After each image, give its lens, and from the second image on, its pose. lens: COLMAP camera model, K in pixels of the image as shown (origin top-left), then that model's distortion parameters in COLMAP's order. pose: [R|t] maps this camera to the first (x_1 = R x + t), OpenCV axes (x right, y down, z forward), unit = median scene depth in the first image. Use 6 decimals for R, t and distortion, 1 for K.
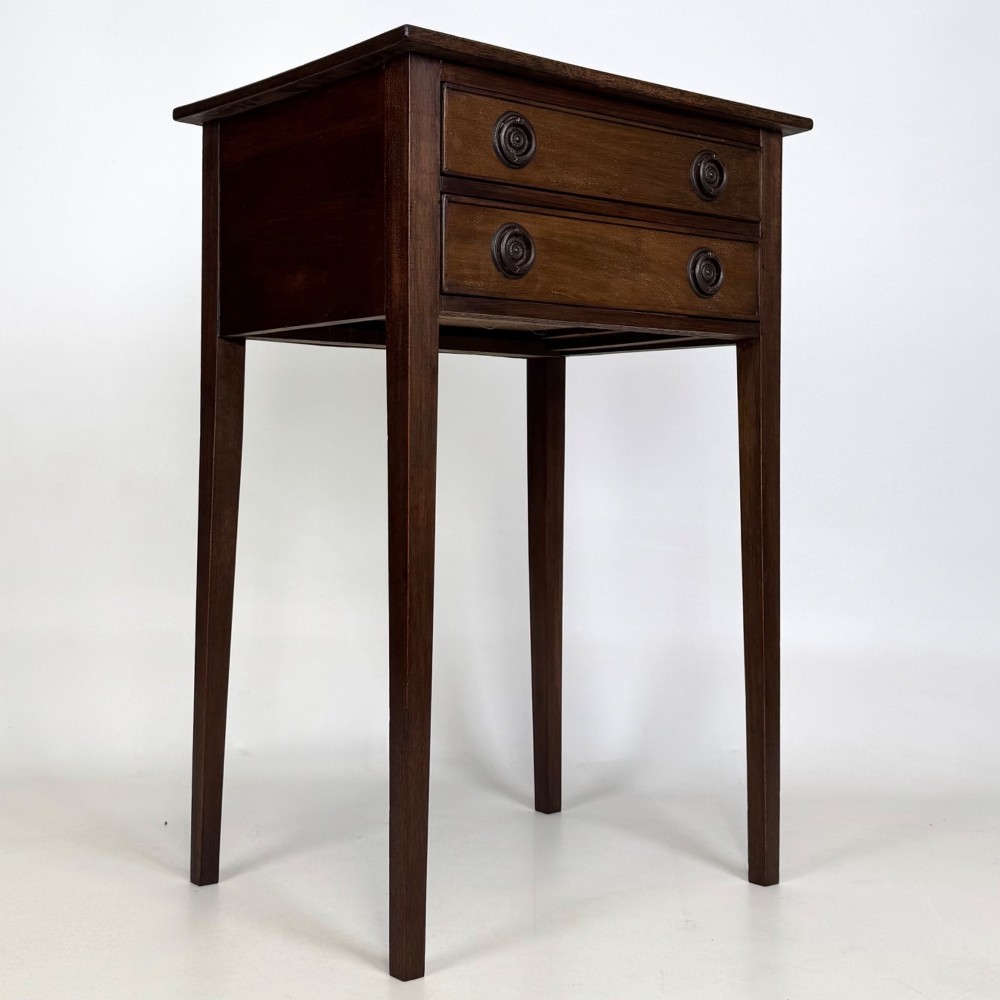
lens RADIAL K [[1451.9, 0, 497.1], [0, 1451.9, 489.6], [0, 0, 1]] dist [0.026530, 0.000000]
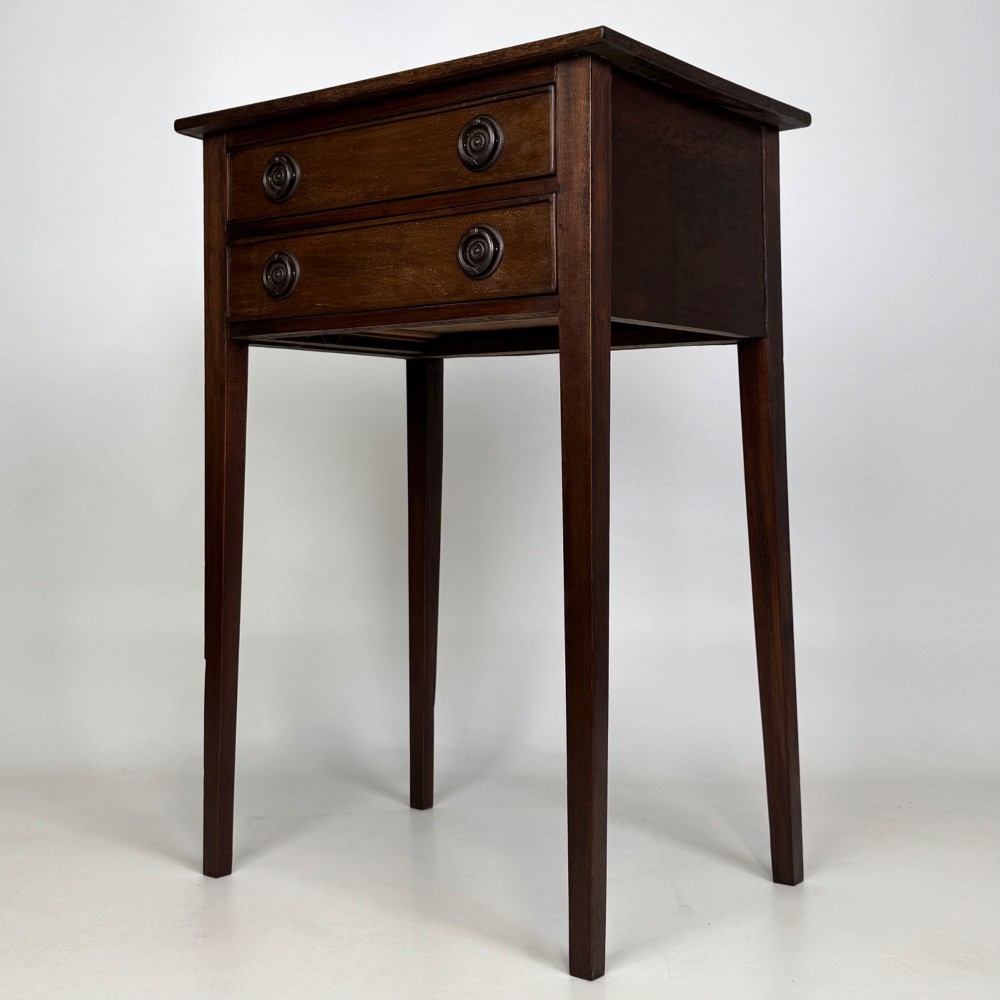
lens RADIAL K [[1451.9, 0, 491.6], [0, 1451.9, 504.7], [0, 0, 1]] dist [0.026530, 0.000000]
pose [[0.257480, 0.019622, -0.966084, 1.070184], [-0.013545, 0.999769, 0.016696, -0.007062], [0.966189, 0.008786, 0.257686, 0.811694]]
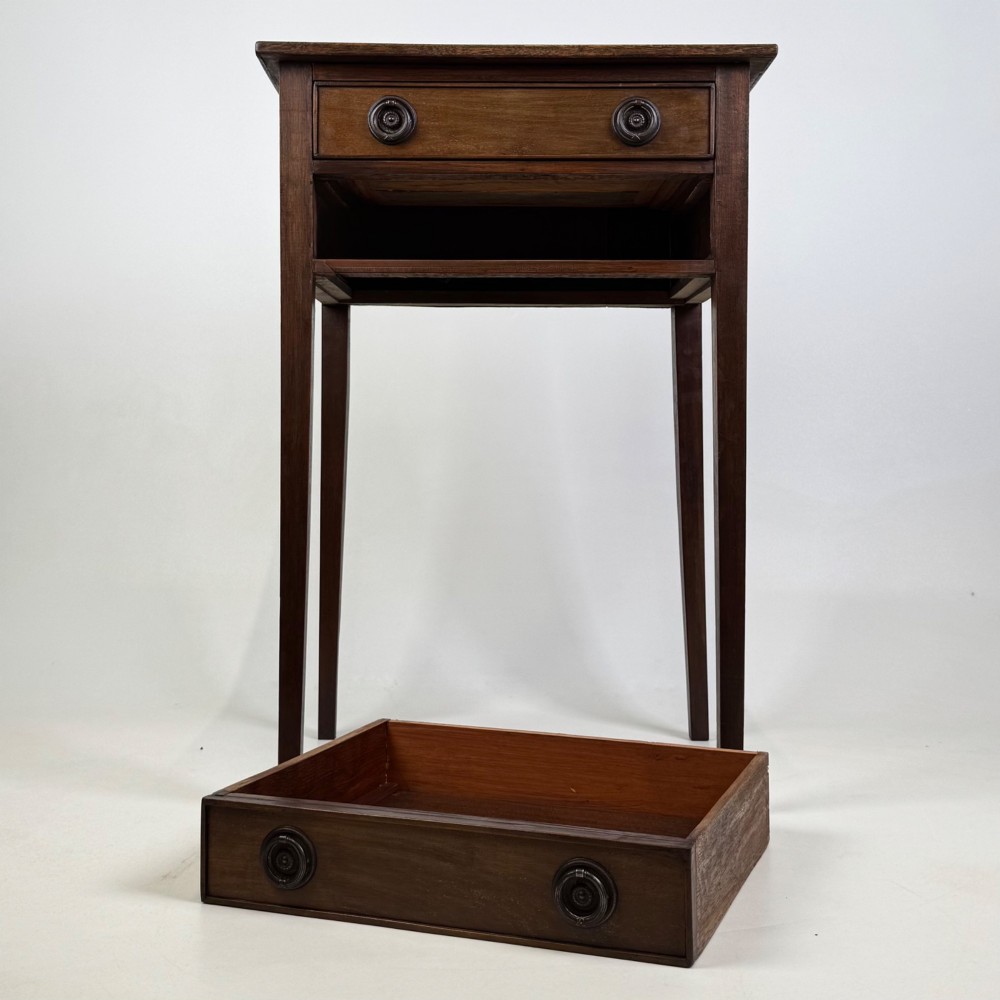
lens RADIAL K [[1451.9, 0, 519.7], [0, 1451.9, 469.0], [0, 0, 1]] dist [0.026530, 0.000000]
pose [[0.786877, 0.006332, -0.617077, 0.748845], [-0.012339, 0.999909, -0.005474, 0.037984], [0.616986, 0.011922, 0.786884, 0.150003]]
